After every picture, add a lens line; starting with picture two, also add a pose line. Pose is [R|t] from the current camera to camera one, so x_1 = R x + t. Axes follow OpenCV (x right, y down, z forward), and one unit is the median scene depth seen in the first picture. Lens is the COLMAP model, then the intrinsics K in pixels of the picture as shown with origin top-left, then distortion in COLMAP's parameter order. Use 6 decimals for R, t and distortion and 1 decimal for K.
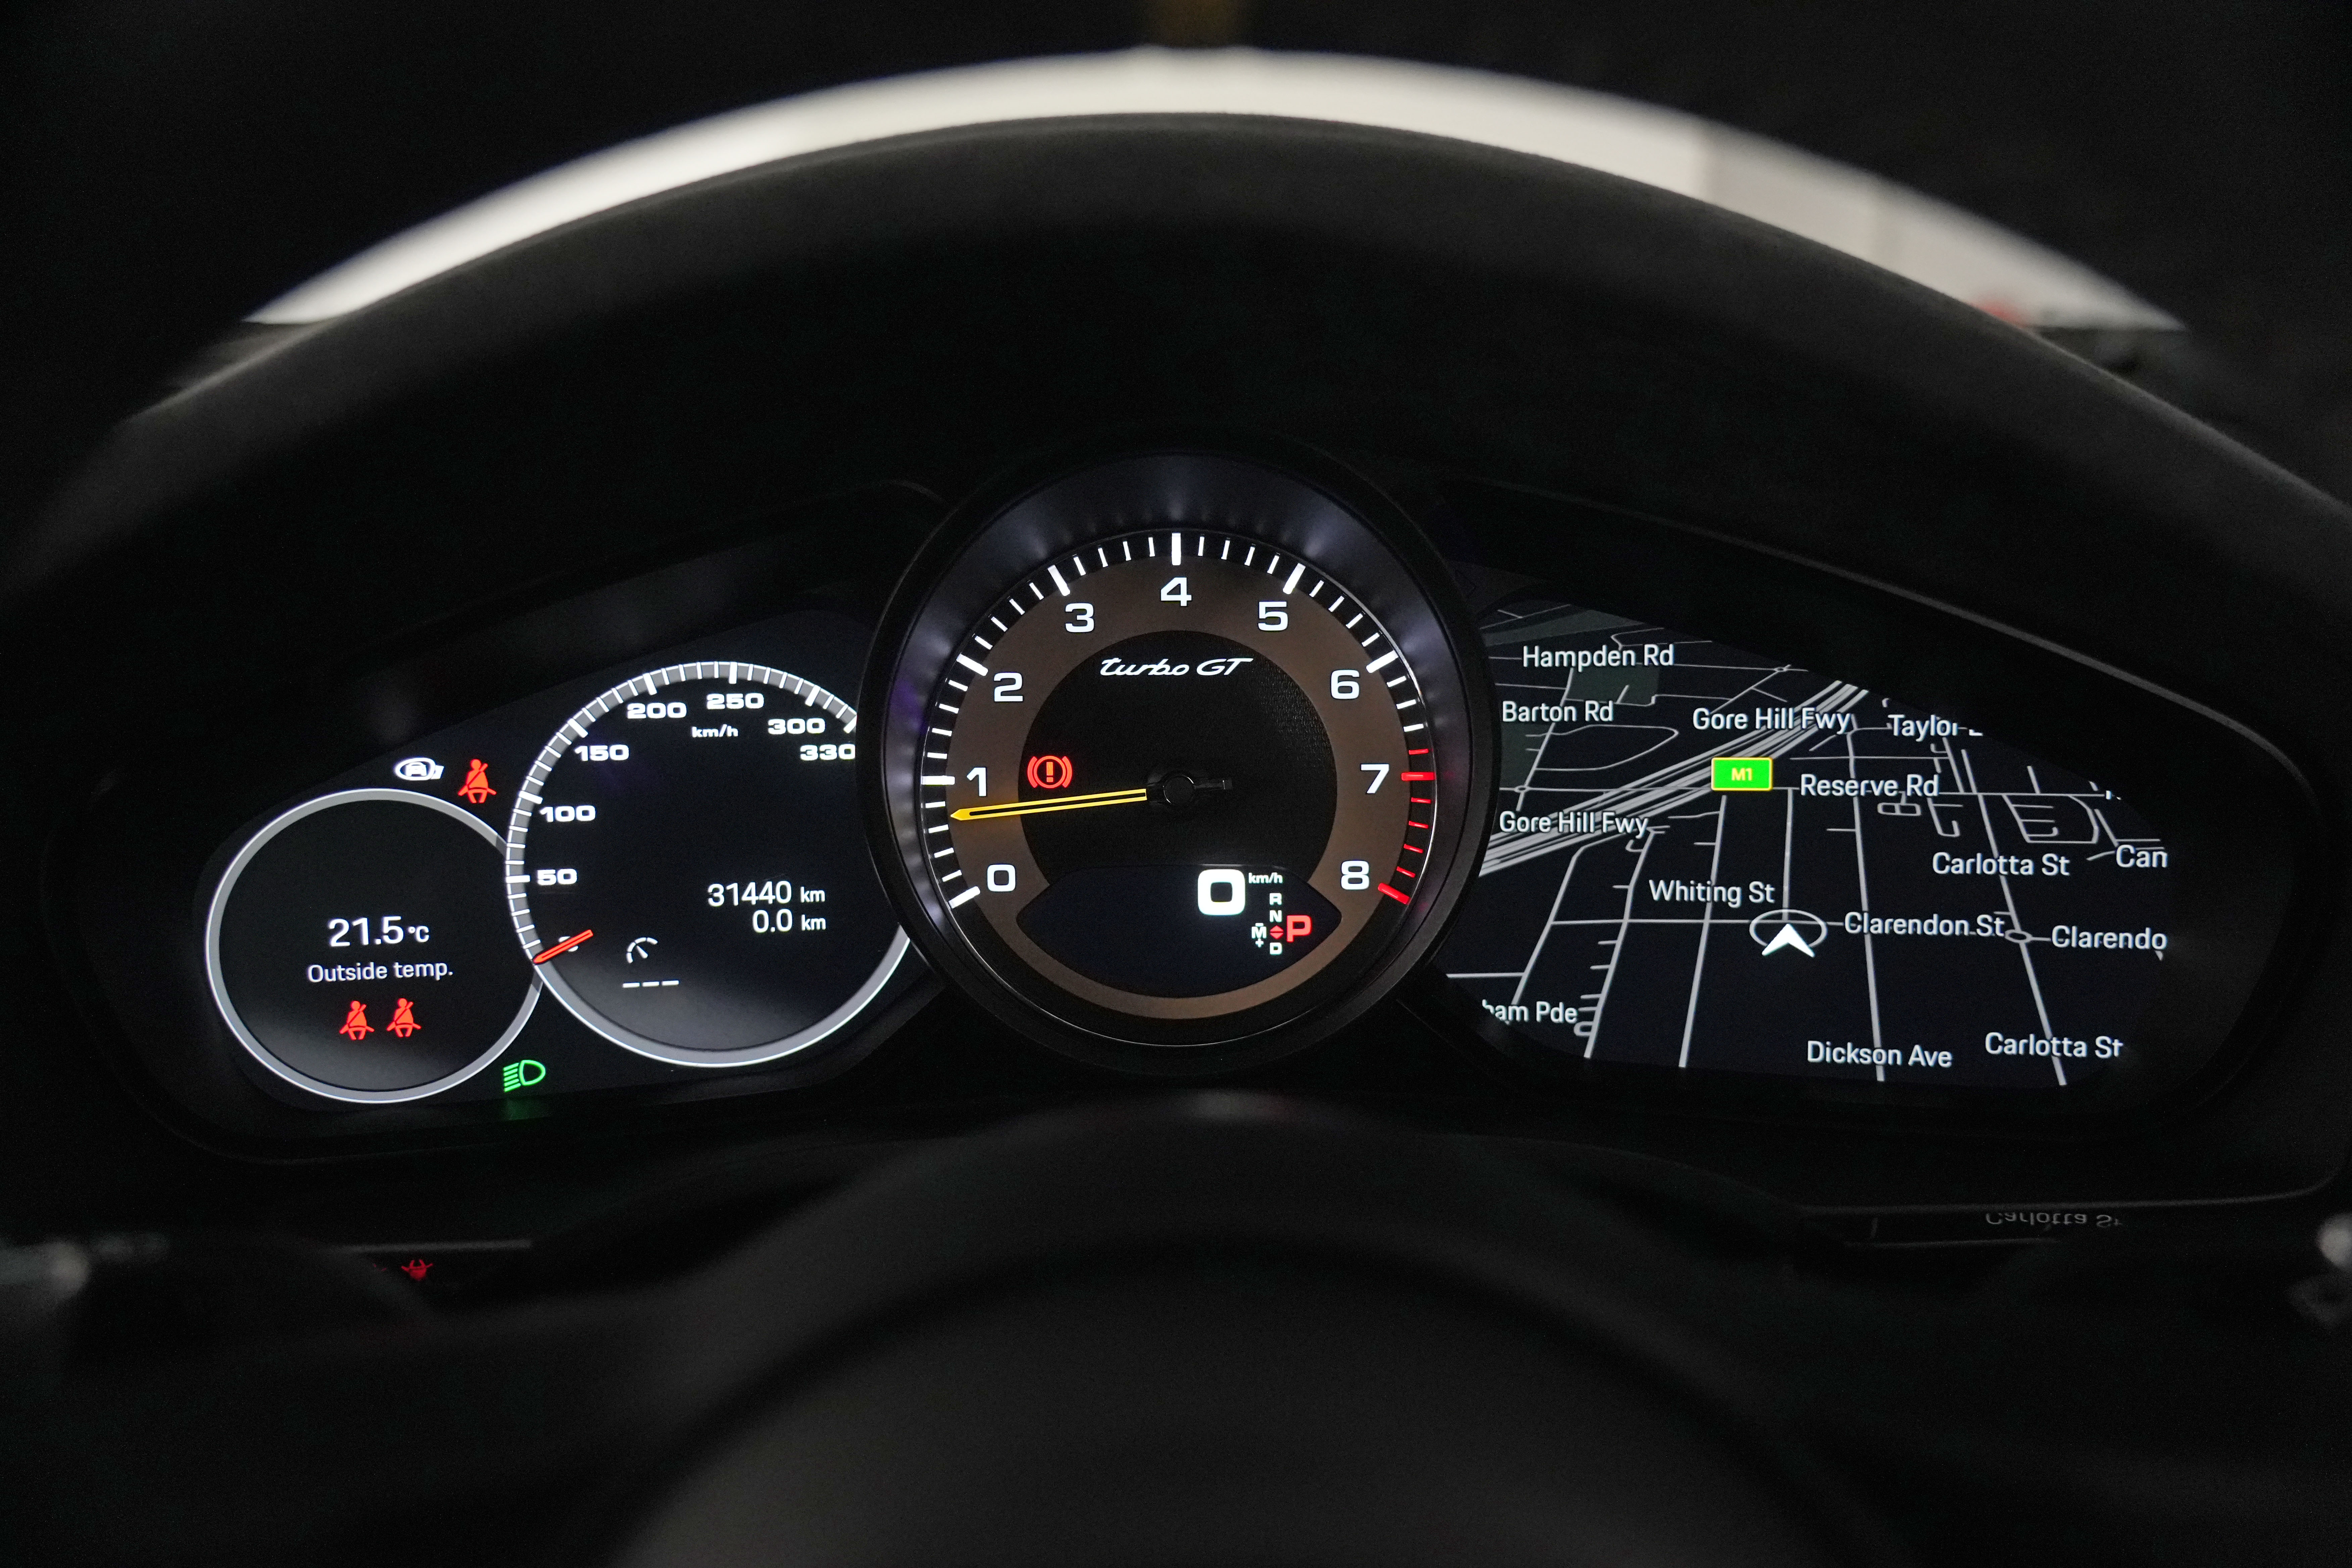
lens RADIAL K [[1855.0, 0, 1175.5], [0, 1855.0, 783.5], [0, 0, 1]] dist [0.004568, 0.000302]
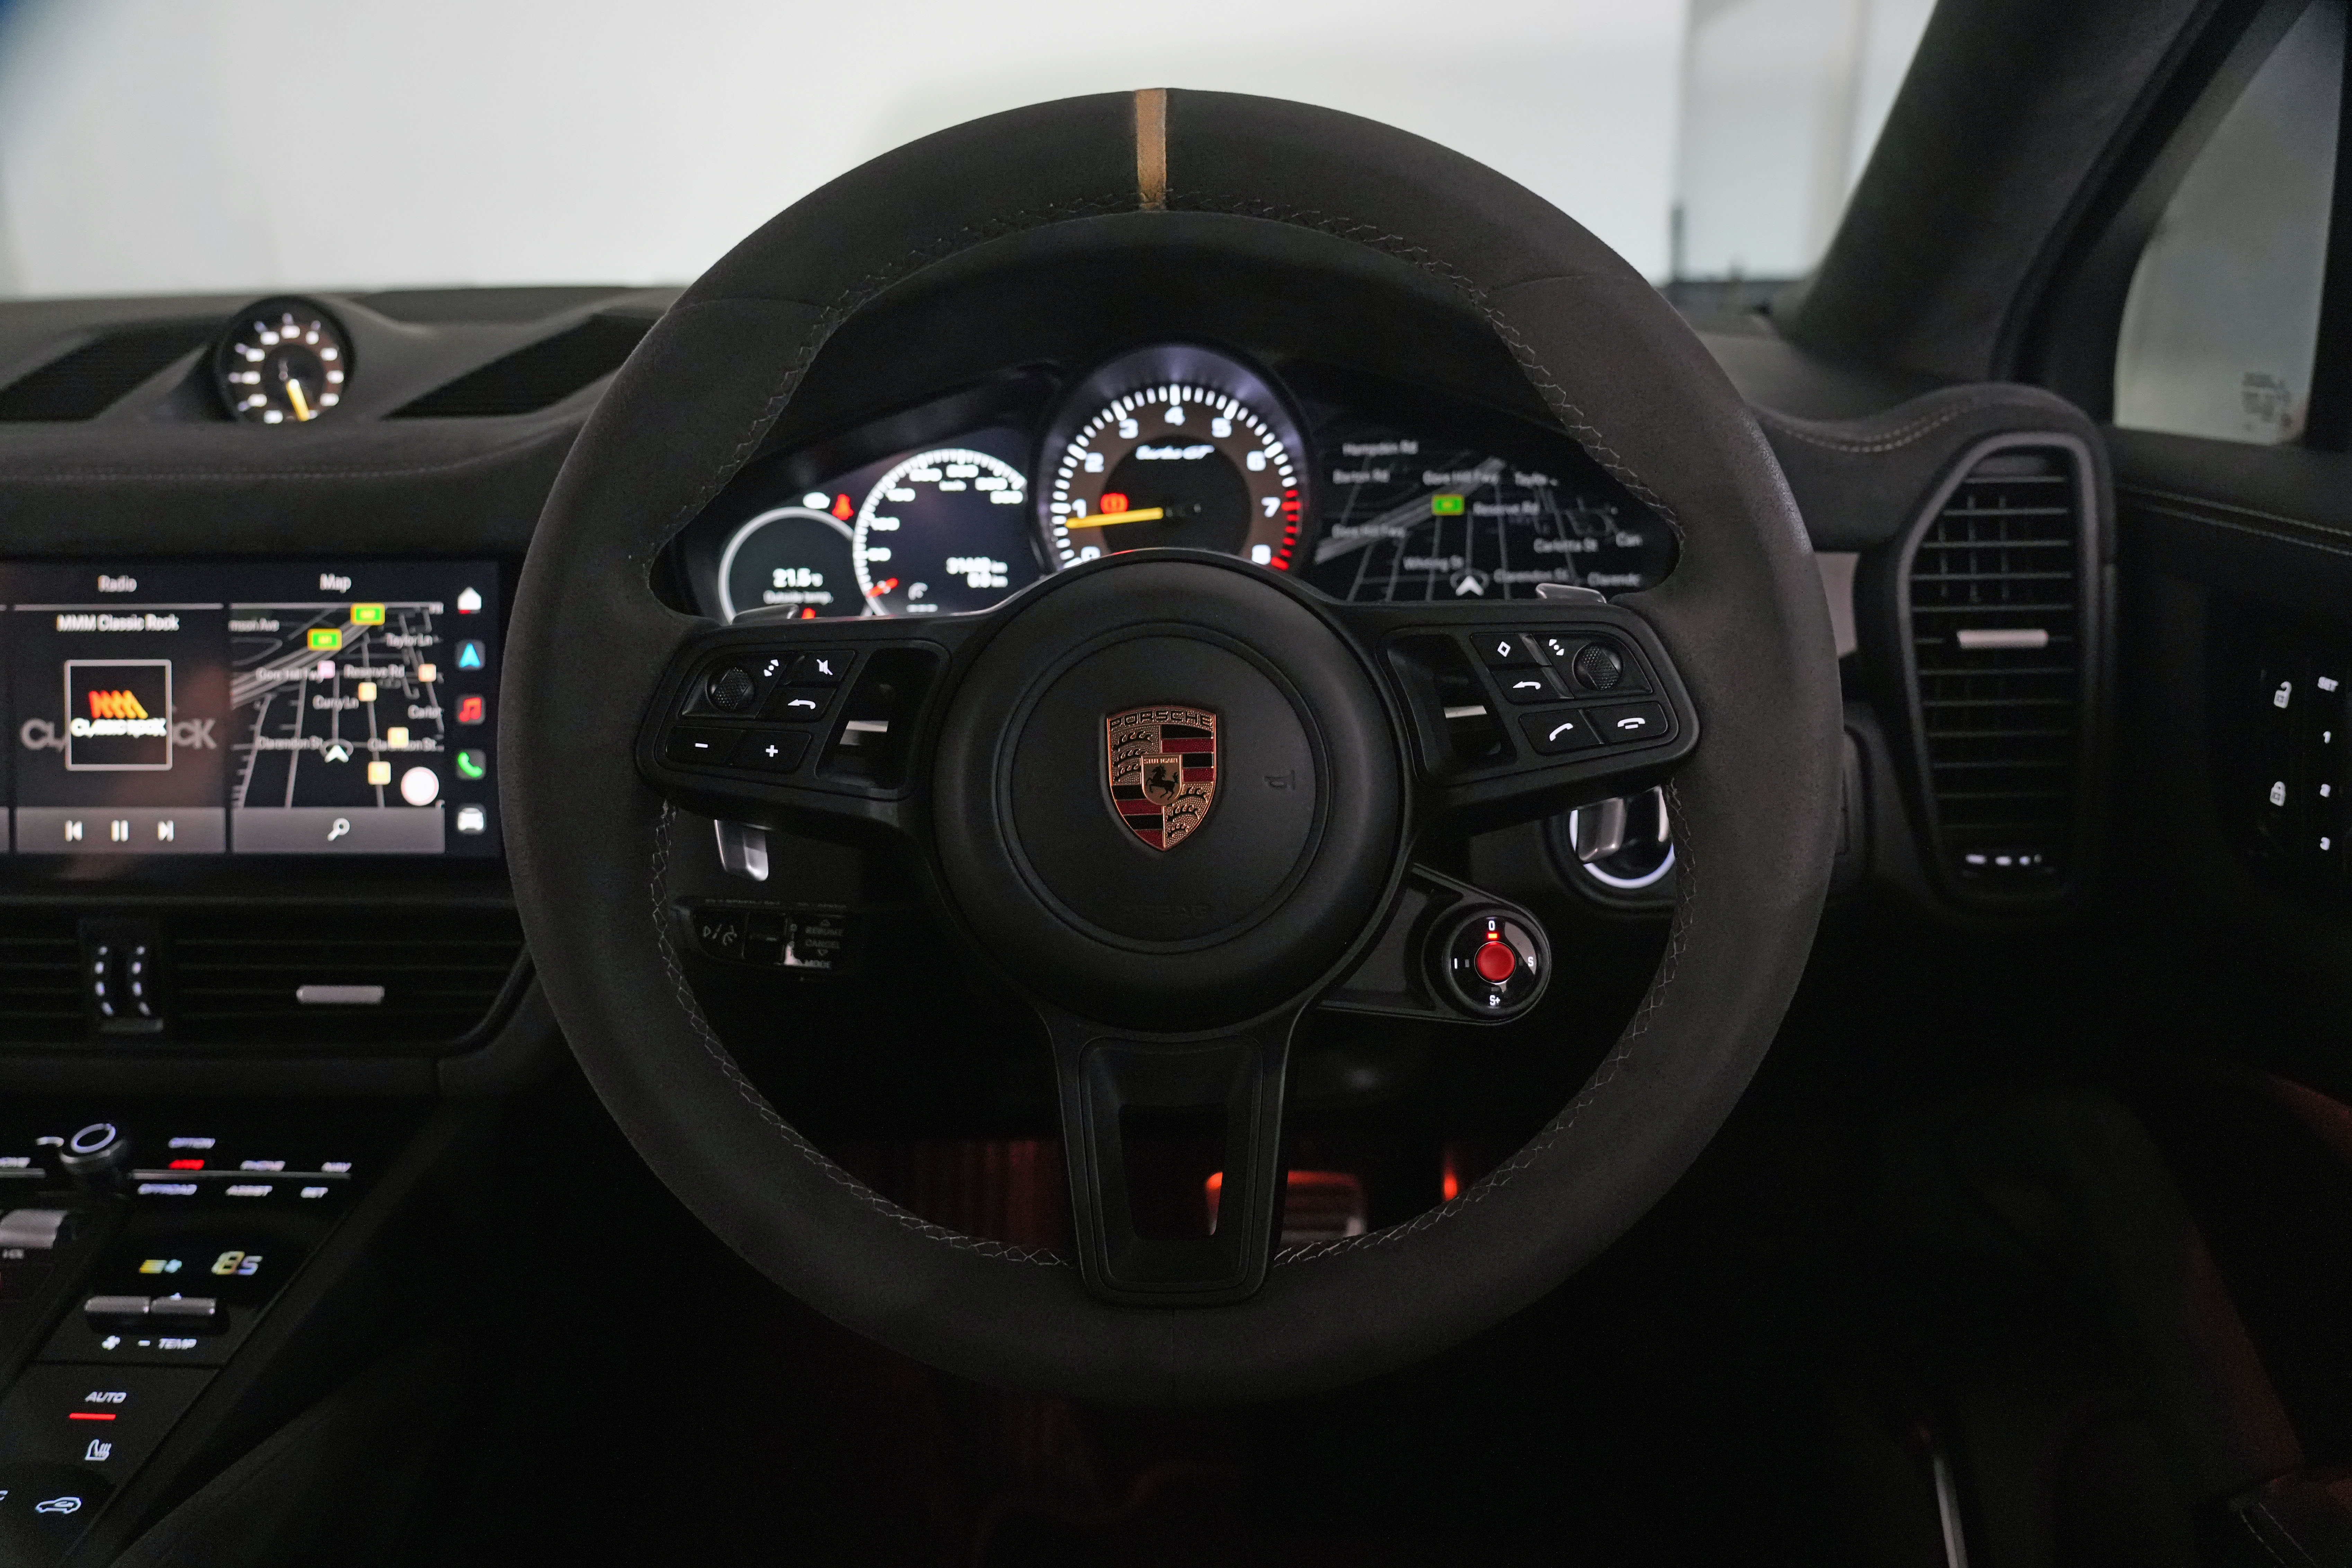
lens RADIAL K [[1665.8, 0, 1175.2], [0, 1665.8, 791.0], [0, 0, 1]] dist [-0.033007, 0.017303]
pose [[0.999586, 0.004575, -0.028409, 0.055538], [-0.003079, 0.998616, 0.052499, 0.218209], [0.028610, -0.052390, 0.998217, -0.881497]]
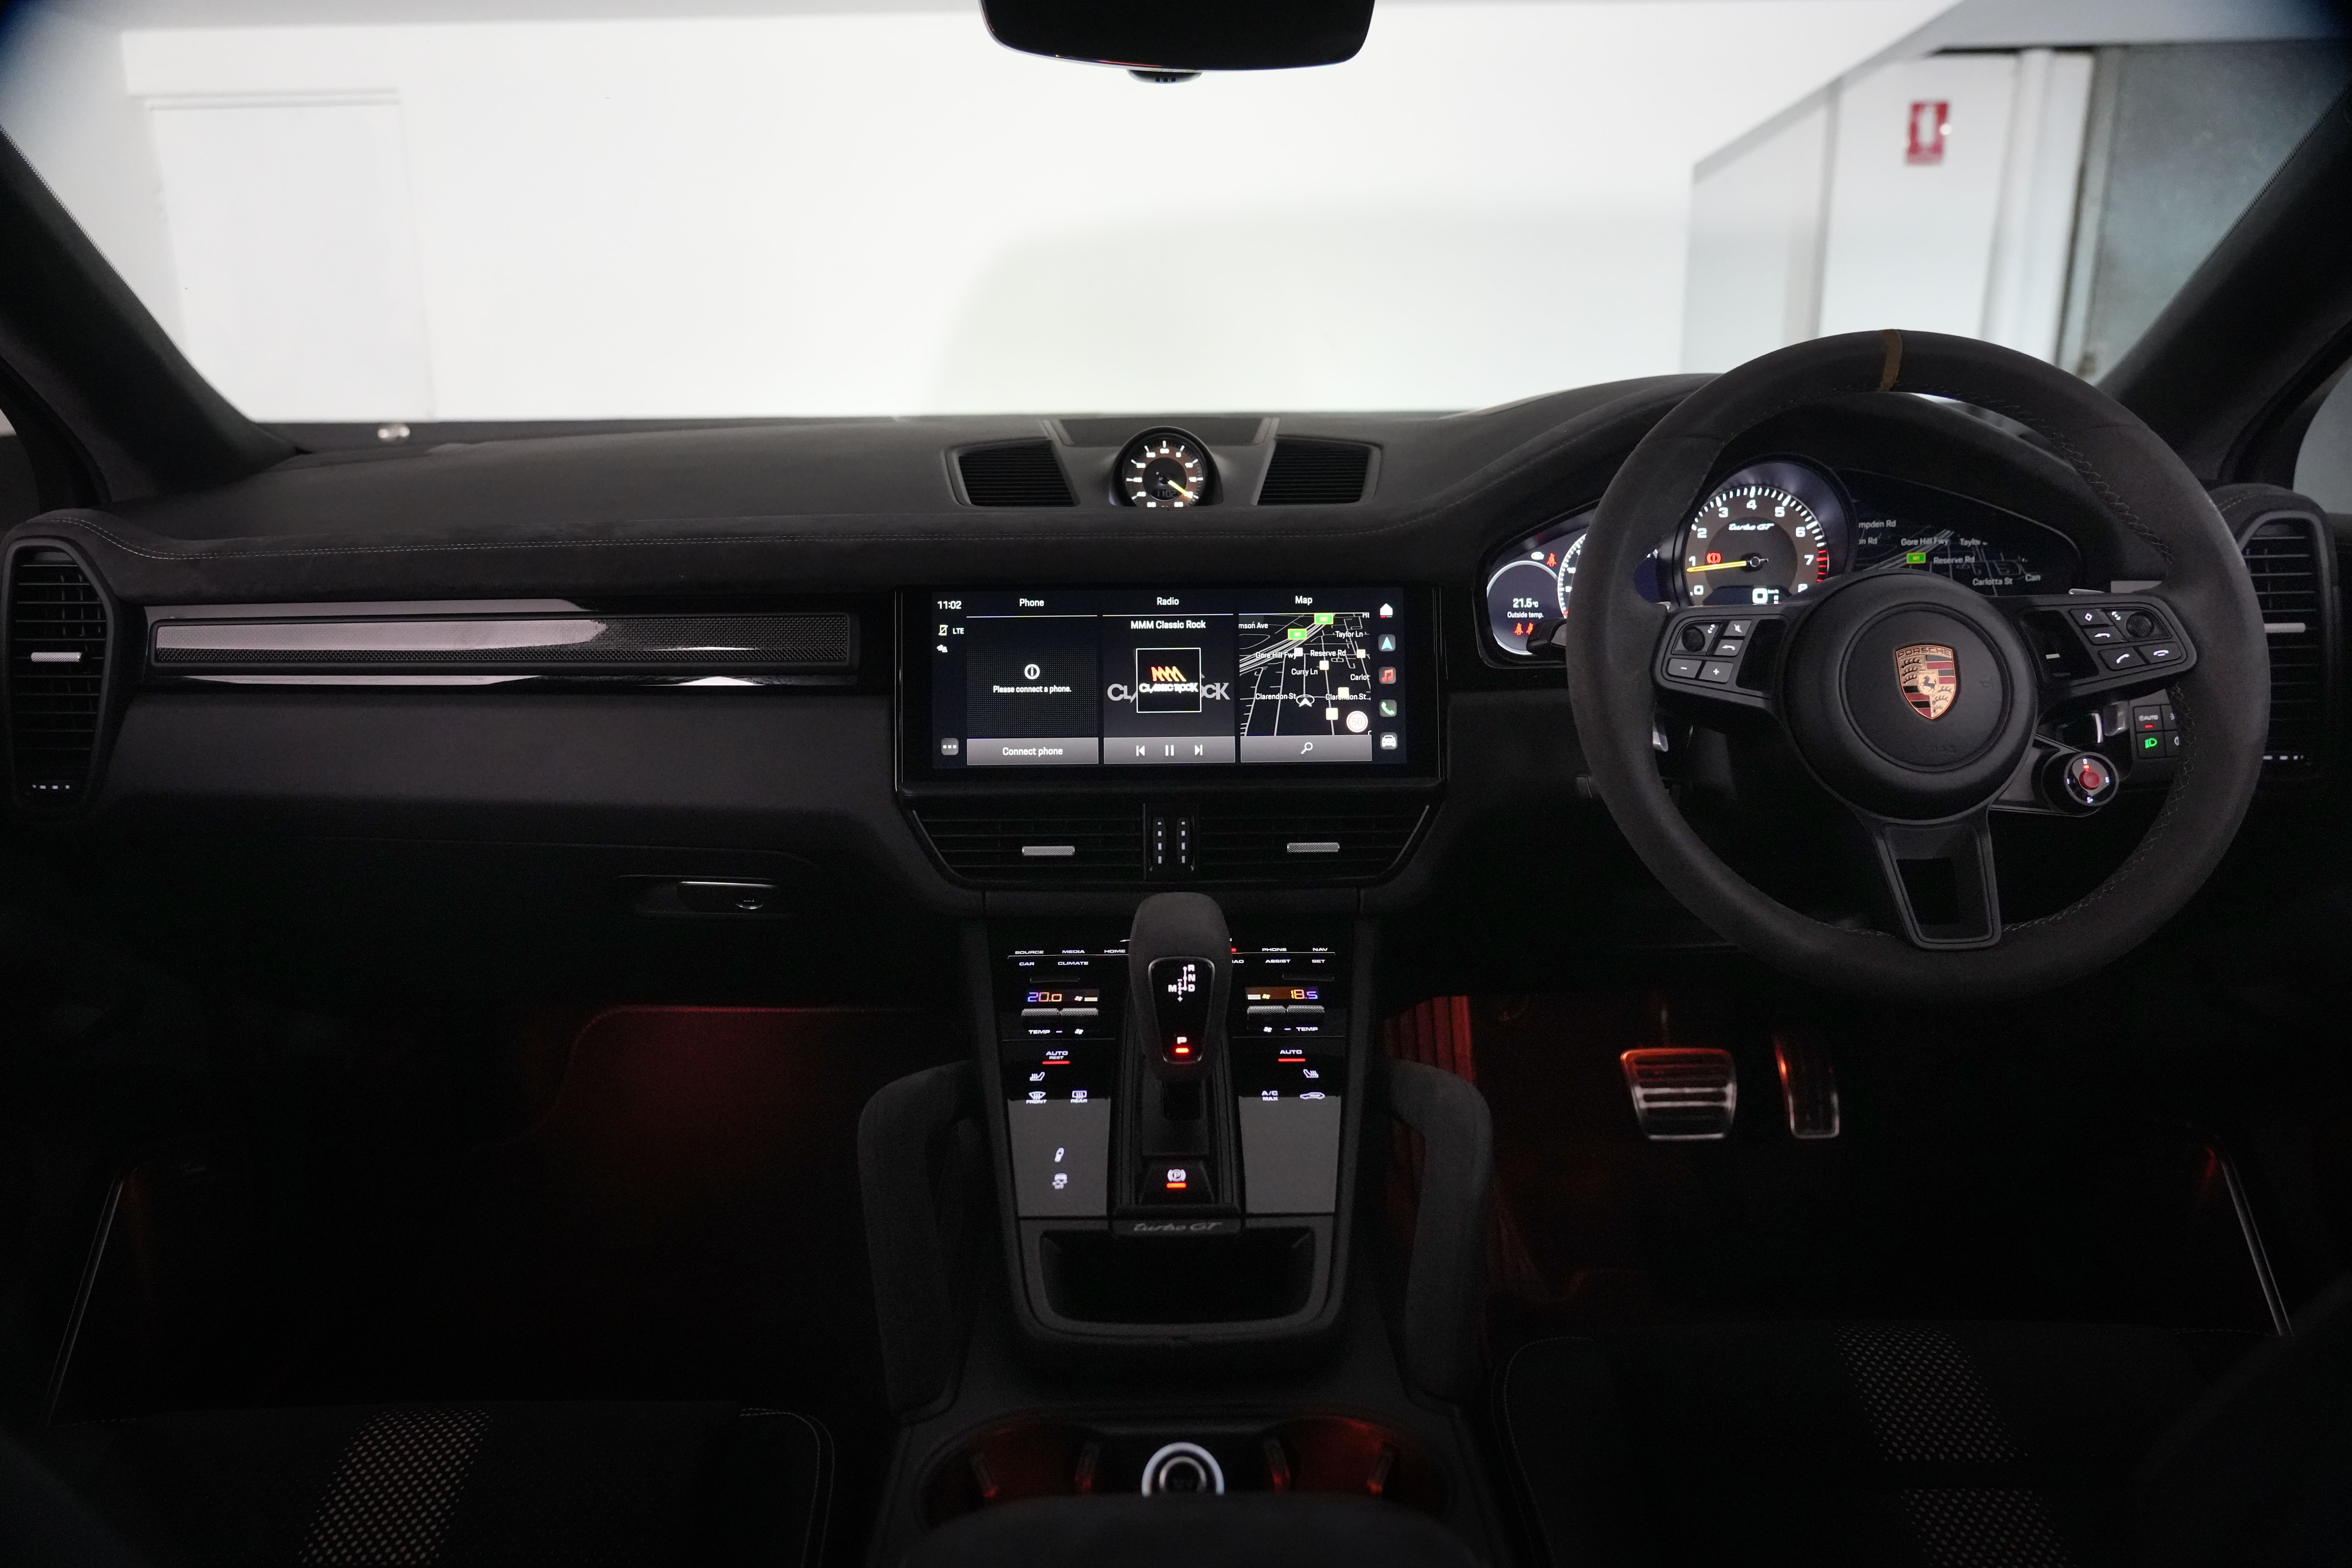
lens RADIAL K [[1665.8, 0, 1136.7], [0, 1665.8, 781.9], [0, 0, 1]] dist [-0.033007, 0.017303]
pose [[0.999975, -0.005259, 0.004727, -1.143559], [0.005351, 0.999793, -0.019624, 0.458556], [-0.004623, 0.019648, 0.999796, -2.023903]]
